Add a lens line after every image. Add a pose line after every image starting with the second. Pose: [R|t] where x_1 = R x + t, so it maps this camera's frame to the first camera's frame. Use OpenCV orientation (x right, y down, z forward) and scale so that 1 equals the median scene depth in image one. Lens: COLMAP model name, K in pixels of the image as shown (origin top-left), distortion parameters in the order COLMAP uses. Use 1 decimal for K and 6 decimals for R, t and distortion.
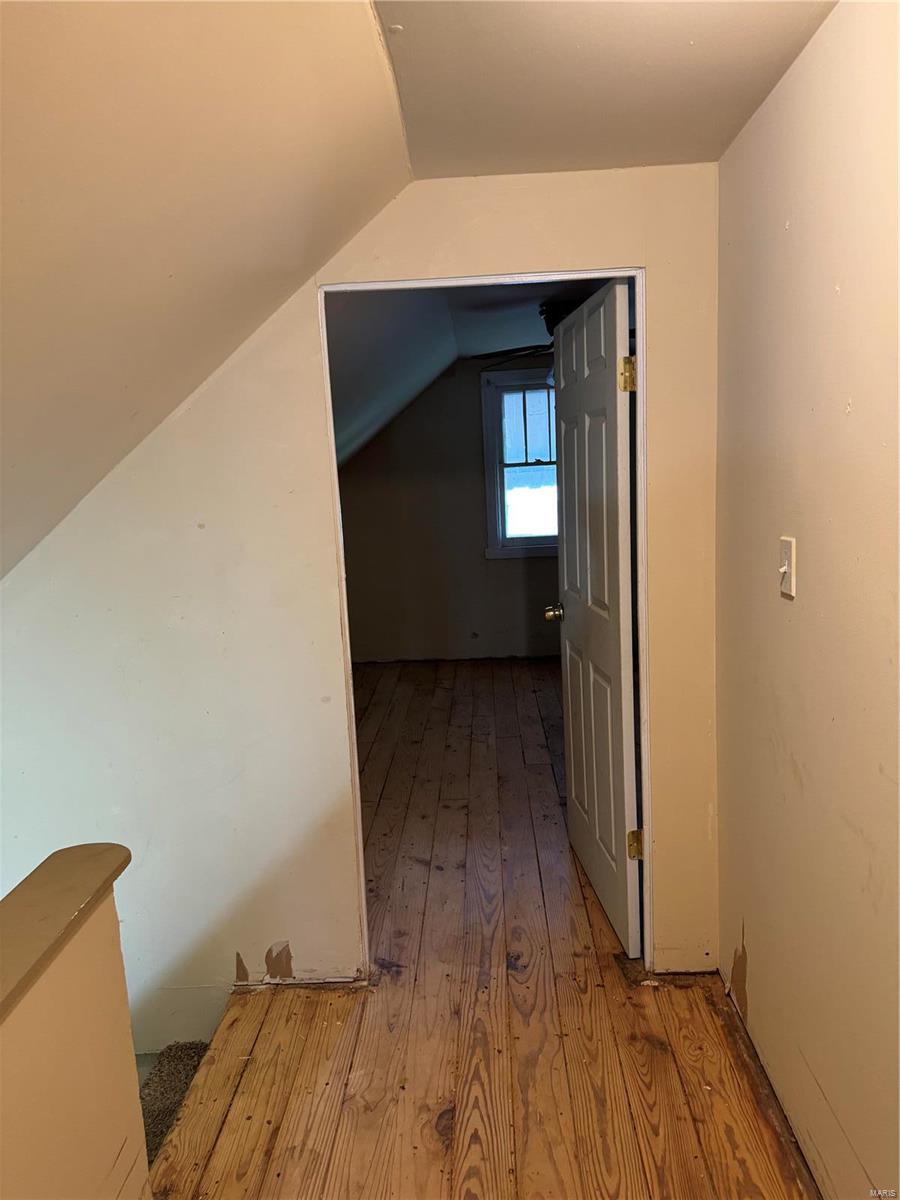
lens RADIAL K [[850.1, 0, 450.0], [0, 850.1, 600.0], [0, 0, 1]] dist [0.090925, -0.091632]
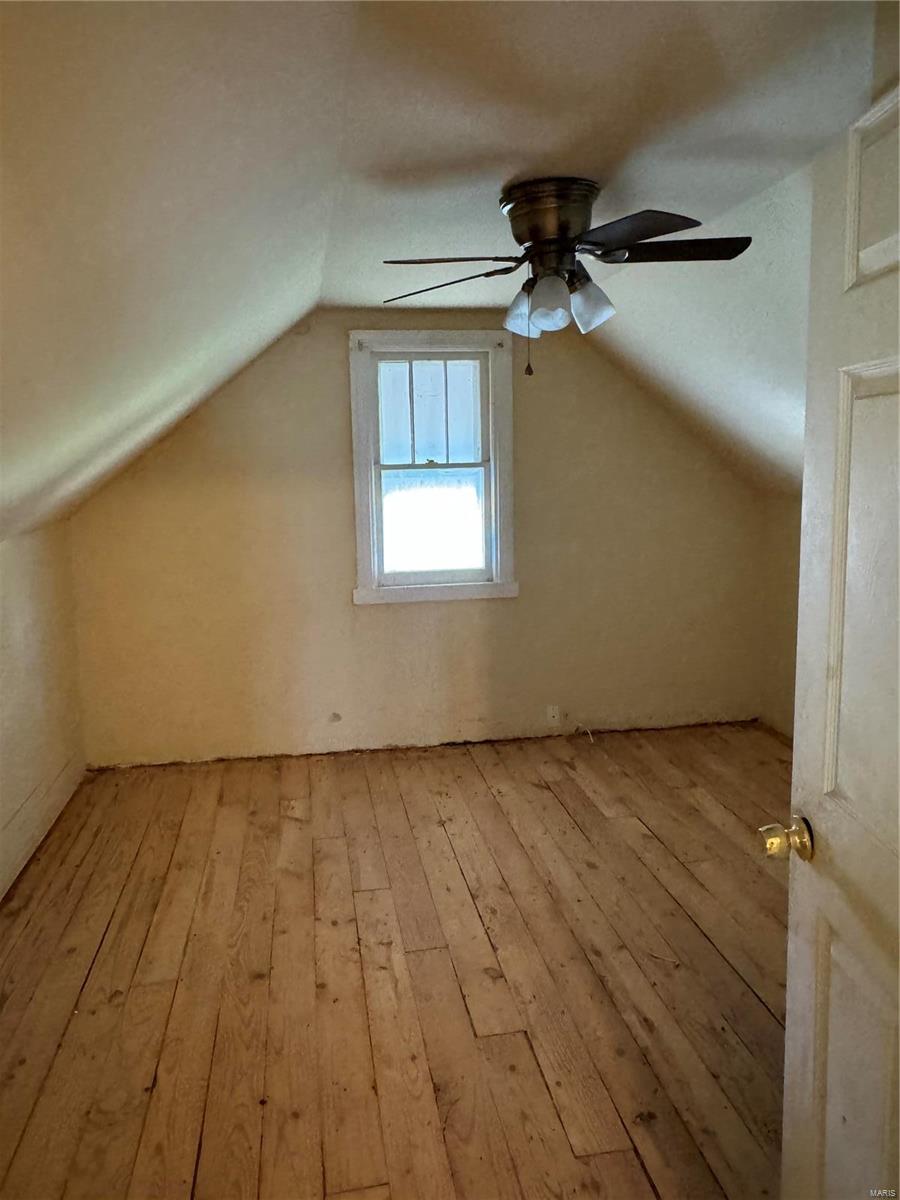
lens RADIAL K [[819.5, 0, 420.6], [0, 819.5, 542.9], [0, 0, 1]] dist [-0.005974, 0.000814]
pose [[0.980298, 0.006436, 0.197418, -0.042862], [0.004739, 0.998415, -0.056082, -0.075654], [-0.197466, 0.055913, 0.978714, 0.444685]]
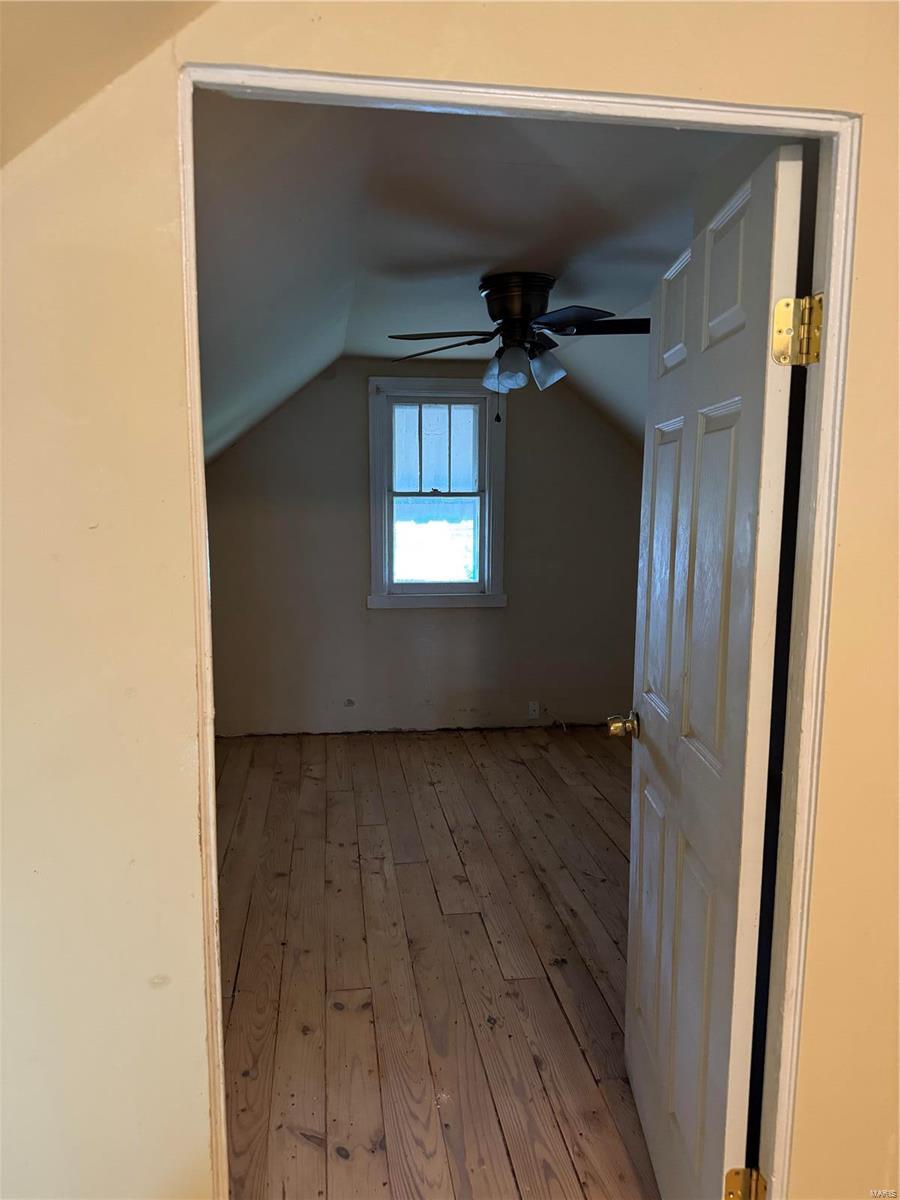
lens RADIAL K [[821.9, 0, 441.1], [0, 821.9, 598.4], [0, 0, 1]] dist [0.049238, -0.082295]
pose [[0.981055, 0.030553, 0.191306, -0.047476], [-0.024279, 0.999091, -0.035052, -0.040781], [-0.192203, 0.029743, 0.980904, 0.286264]]
